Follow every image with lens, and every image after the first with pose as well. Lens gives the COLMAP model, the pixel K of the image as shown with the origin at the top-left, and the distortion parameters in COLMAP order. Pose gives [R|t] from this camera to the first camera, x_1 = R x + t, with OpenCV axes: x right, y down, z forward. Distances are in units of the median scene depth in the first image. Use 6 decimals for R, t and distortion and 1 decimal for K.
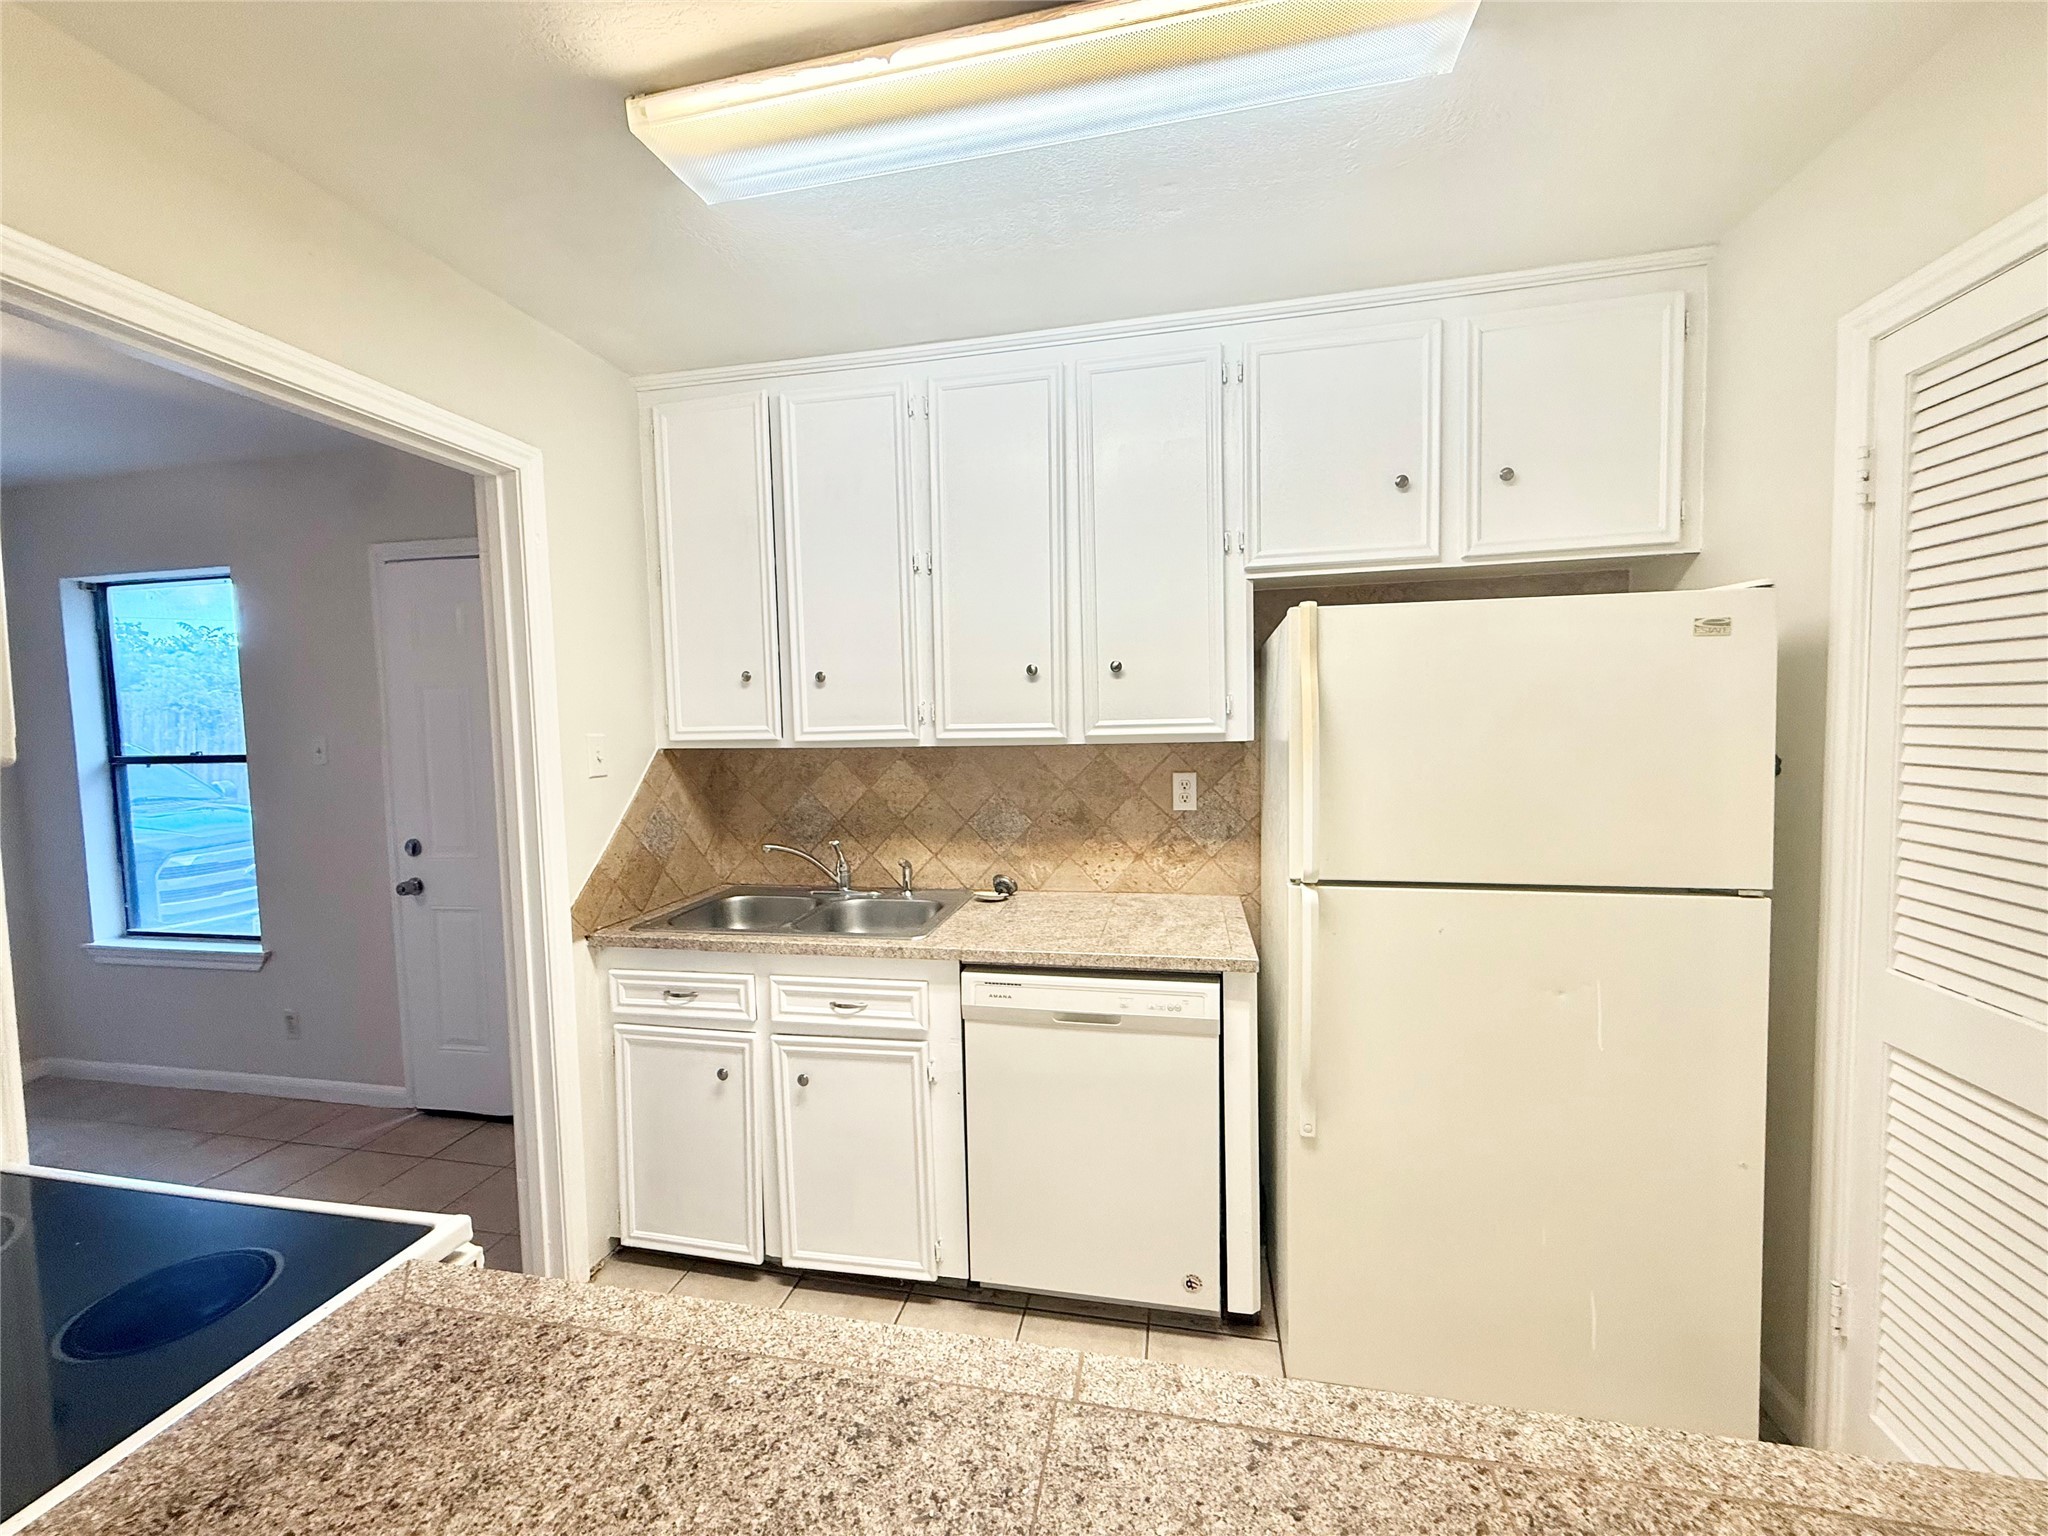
lens RADIAL K [[816.1, 0, 1021.2], [0, 816.1, 764.1], [0, 0, 1]] dist [0.001599, 0.000135]
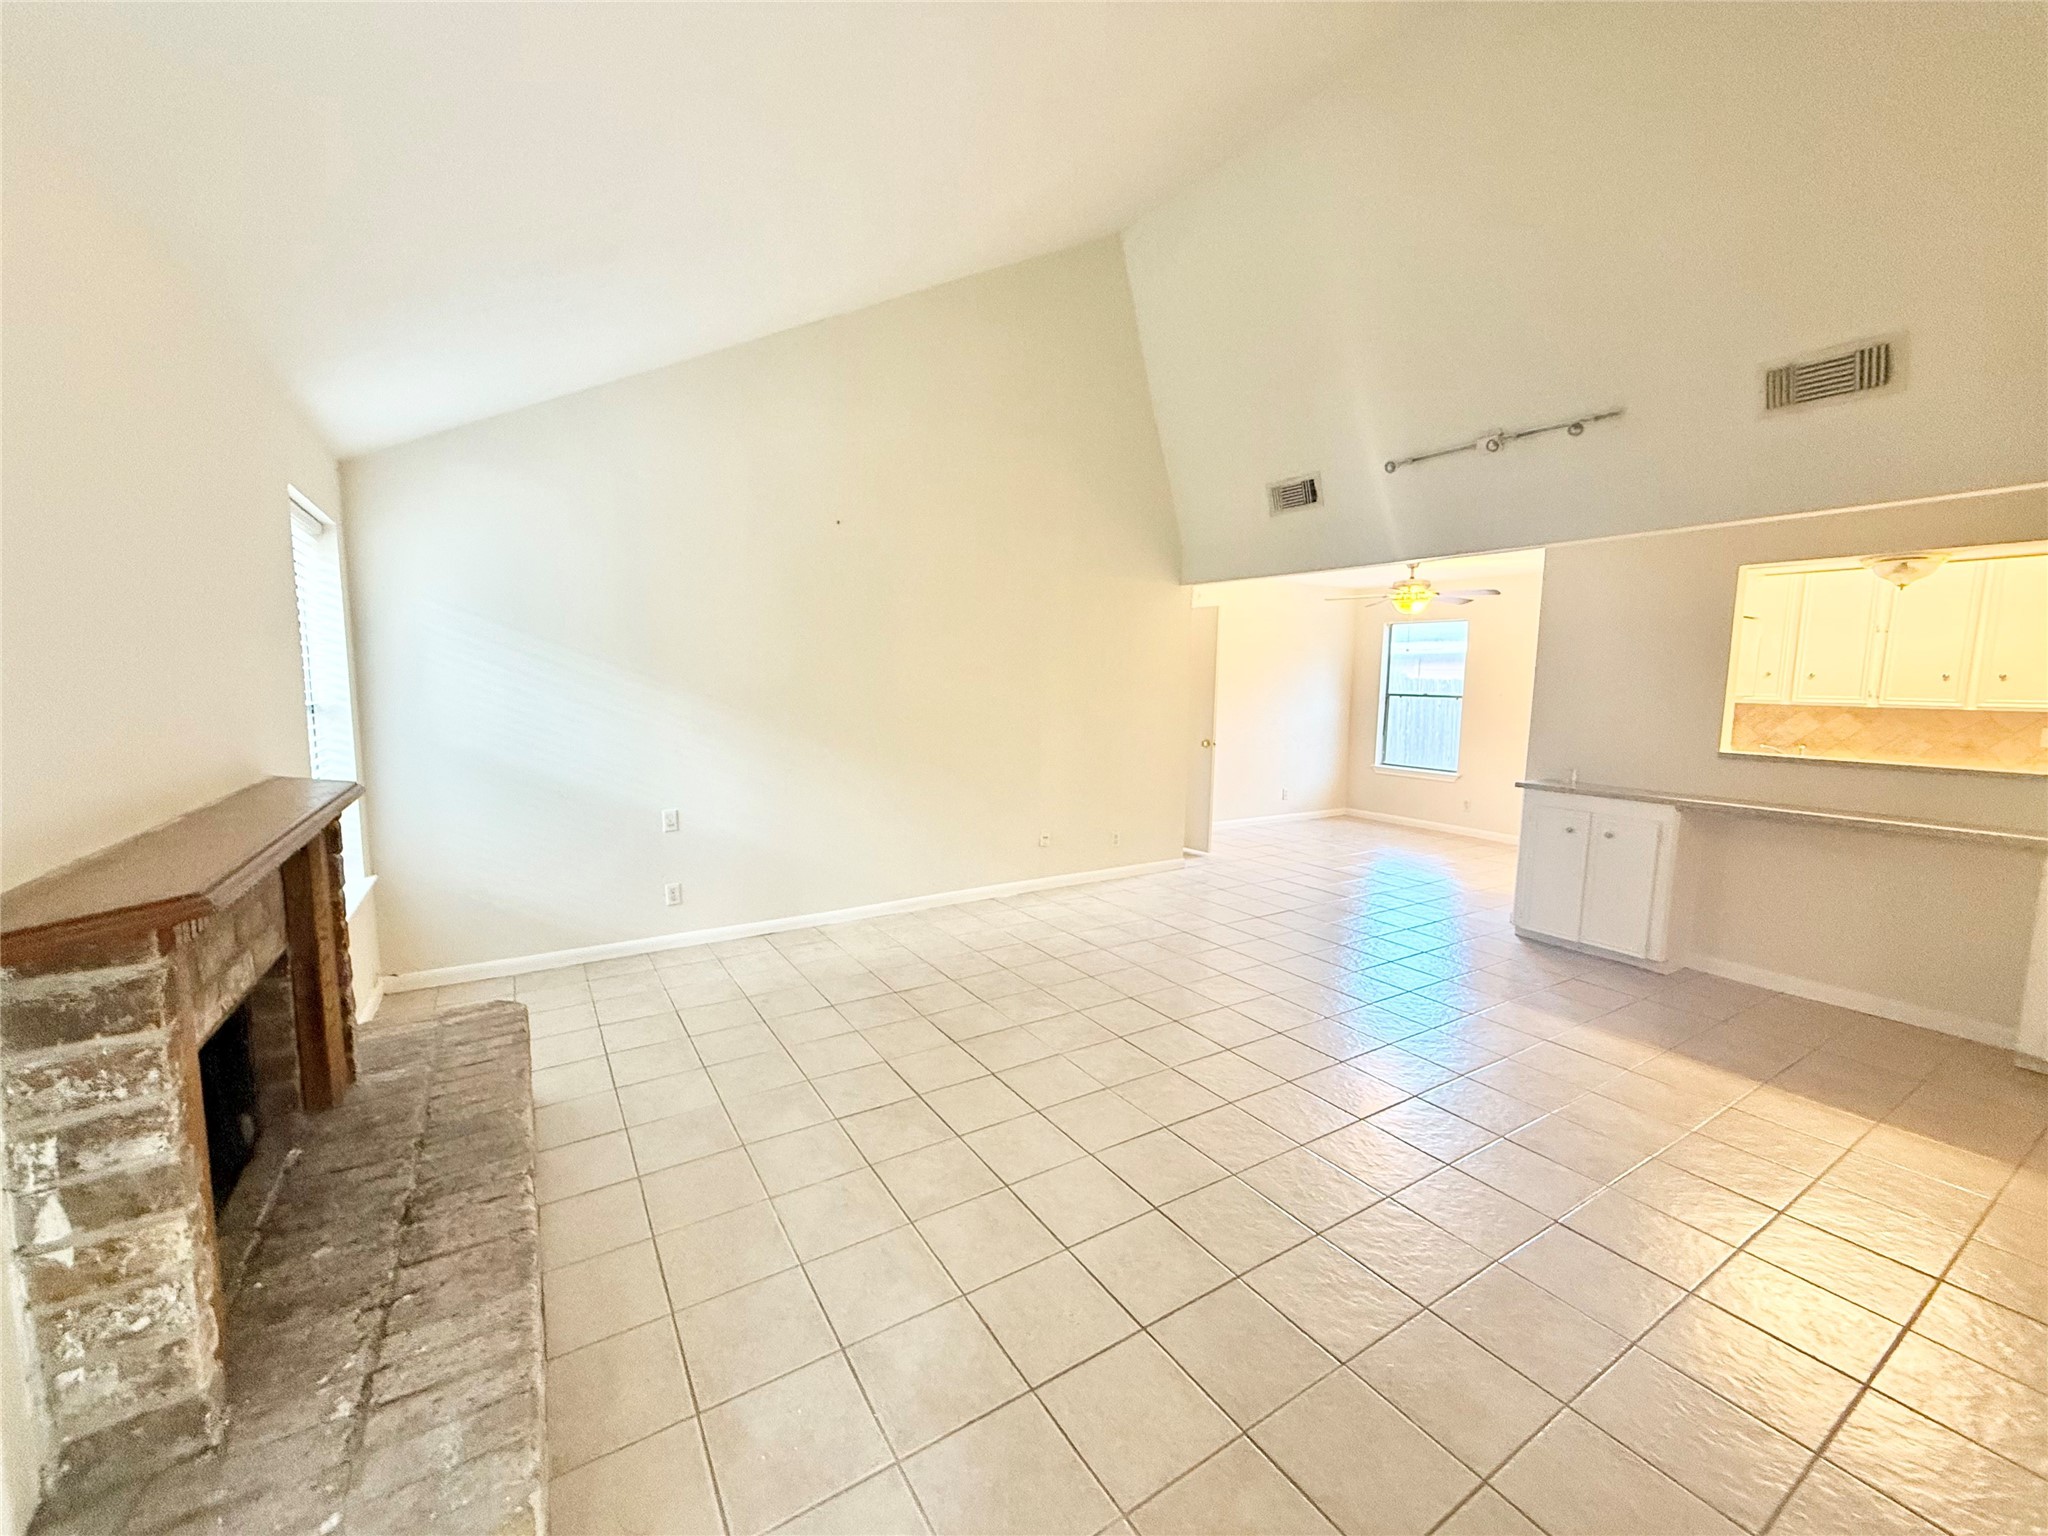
lens RADIAL K [[816.1, 0, 1012.5], [0, 816.1, 769.9], [0, 0, 1]] dist [0.001599, 0.000135]
pose [[0.689759, 0.116176, -0.714658, -0.083852], [-0.071935, 0.993155, 0.092020, 0.084458], [0.720457, -0.012062, 0.693395, -1.703485]]
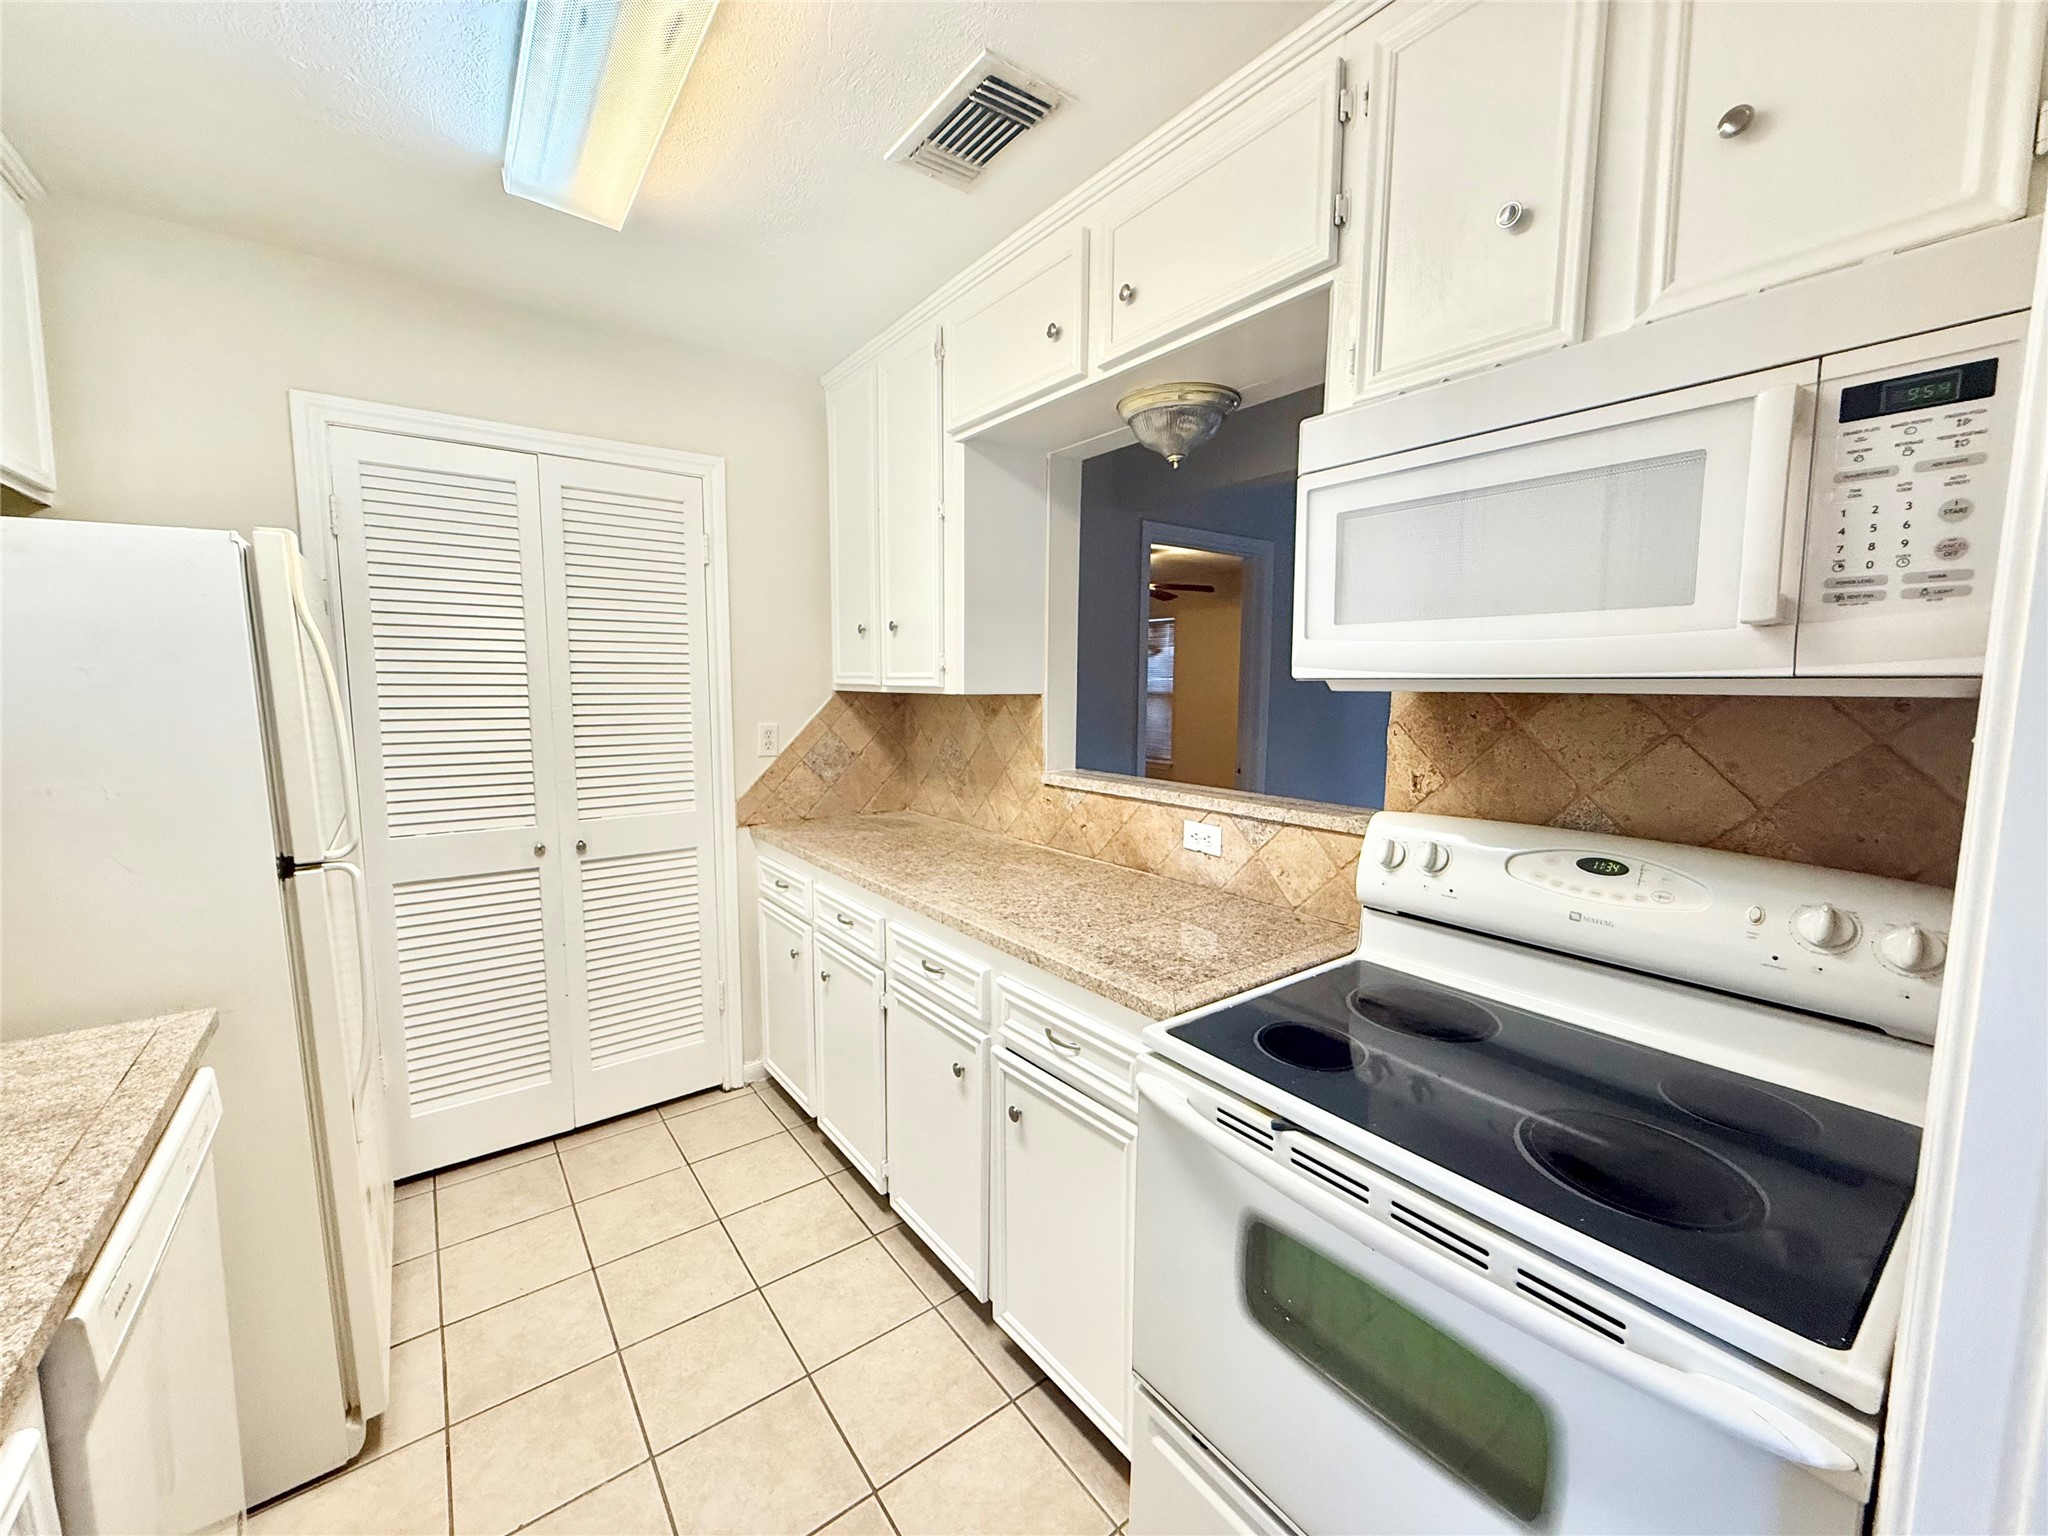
lens RADIAL K [[816.1, 0, 1025.8], [0, 816.1, 767.4], [0, 0, 1]] dist [0.001599, 0.000135]
pose [[-0.755229, -0.050022, 0.653549, -1.073665], [0.048265, 0.990133, 0.131557, -0.042094], [-0.653681, 0.130900, -0.745363, 1.606954]]
